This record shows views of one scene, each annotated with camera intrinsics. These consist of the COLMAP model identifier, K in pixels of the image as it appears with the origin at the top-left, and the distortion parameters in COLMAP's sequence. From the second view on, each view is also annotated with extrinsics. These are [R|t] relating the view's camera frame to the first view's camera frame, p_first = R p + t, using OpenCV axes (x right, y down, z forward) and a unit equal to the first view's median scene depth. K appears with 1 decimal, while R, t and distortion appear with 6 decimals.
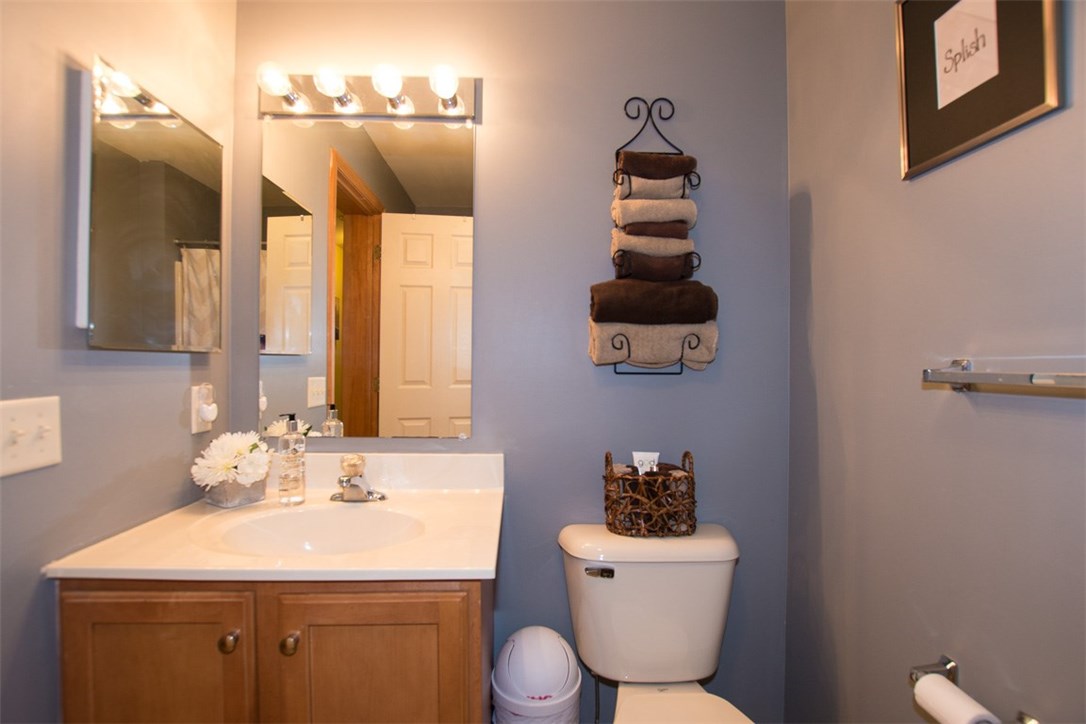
lens RADIAL K [[477.5, 0, 539.1], [0, 477.5, 365.6], [0, 0, 1]] dist [-0.031637, -0.000099]
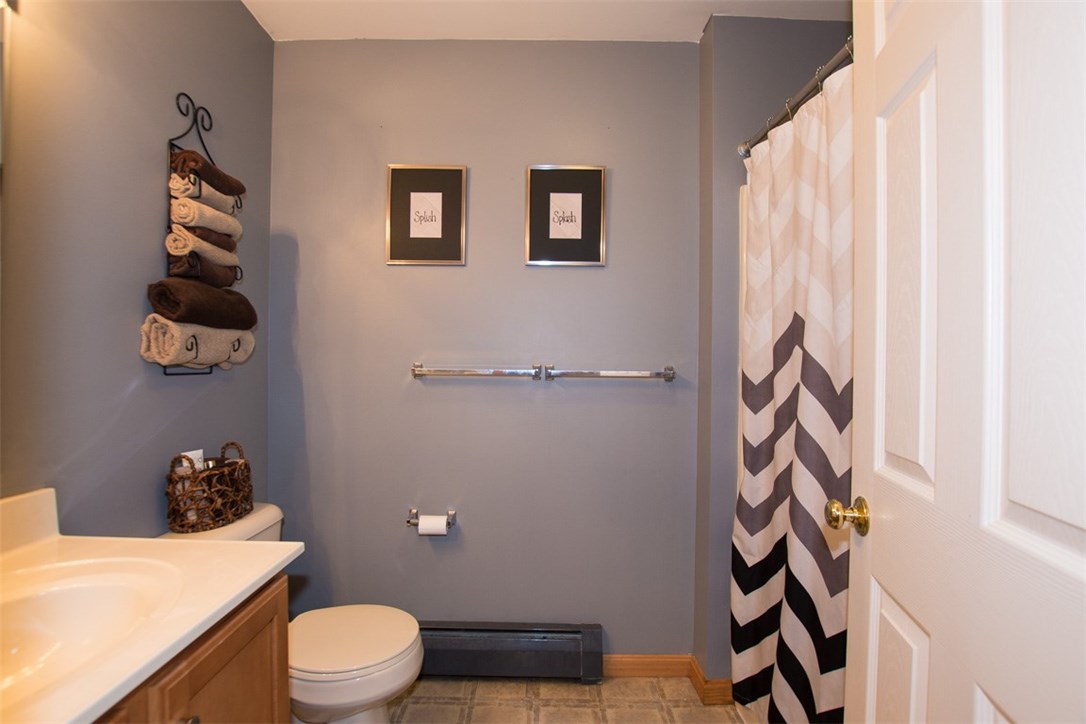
lens RADIAL K [[477.5, 0, 539.1], [0, 477.5, 365.6], [0, 0, 1]] dist [-0.031637, -0.000099]
pose [[0.043033, -0.014159, 0.998973, -0.777885], [-0.005565, 0.999881, 0.014411, -0.020371], [-0.999058, -0.006179, 0.042949, 0.229561]]
